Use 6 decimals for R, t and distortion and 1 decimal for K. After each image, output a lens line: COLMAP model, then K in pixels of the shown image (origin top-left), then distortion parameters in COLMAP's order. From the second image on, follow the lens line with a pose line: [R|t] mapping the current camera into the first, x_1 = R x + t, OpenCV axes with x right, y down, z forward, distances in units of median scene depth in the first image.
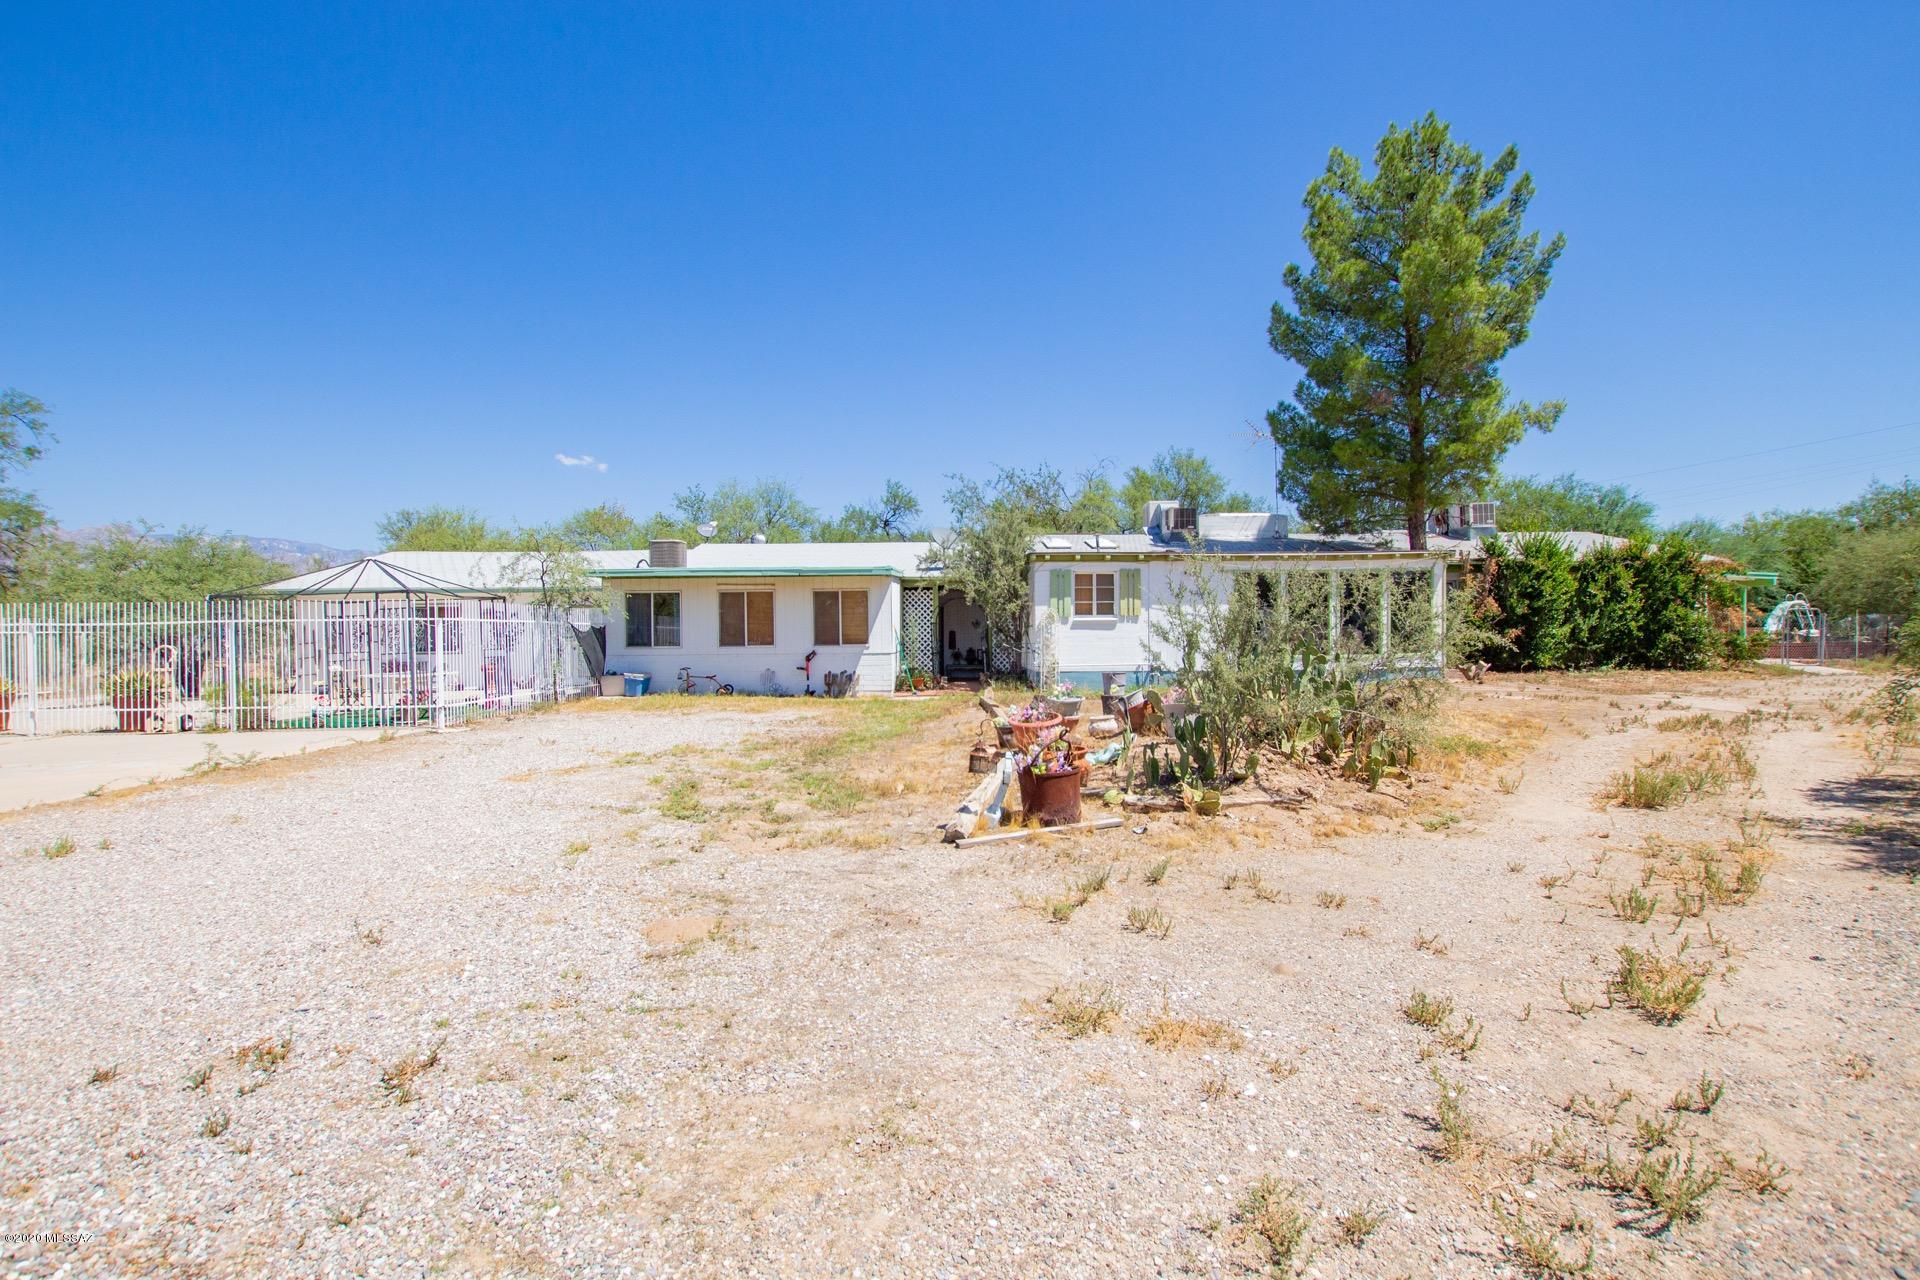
lens RADIAL K [[887.9, 0, 960.0], [0, 887.9, 641.1], [0, 0, 1]] dist [-0.028662, -0.000319]
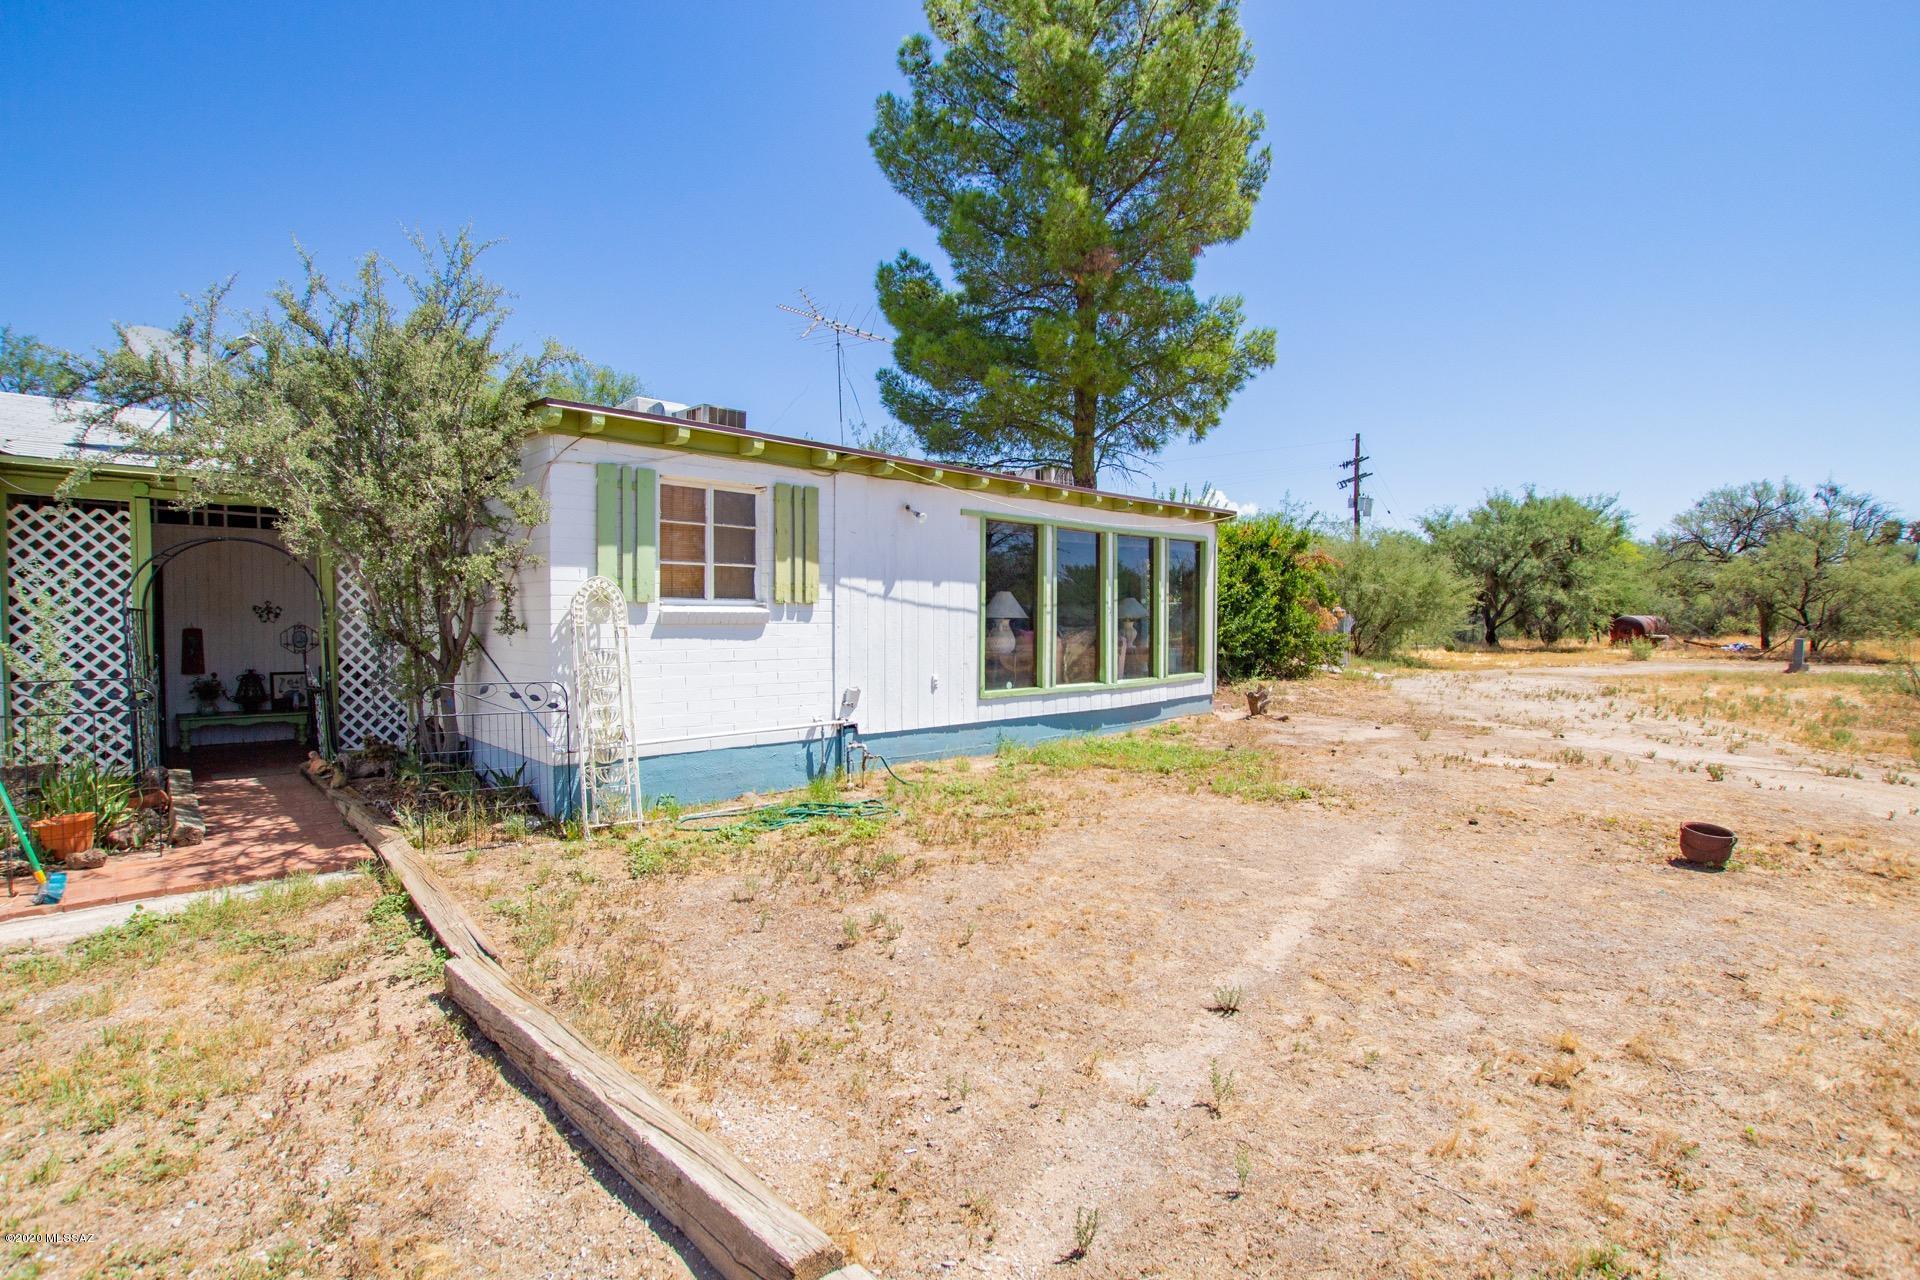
lens RADIAL K [[887.9, 0, 953.8], [0, 887.9, 641.9], [0, 0, 1]] dist [-0.028662, -0.000319]
pose [[0.739619, -0.008131, 0.672977, -0.024366], [-0.003872, 0.999859, 0.016336, -0.017720], [-0.673015, -0.014688, 0.739483, 0.652997]]
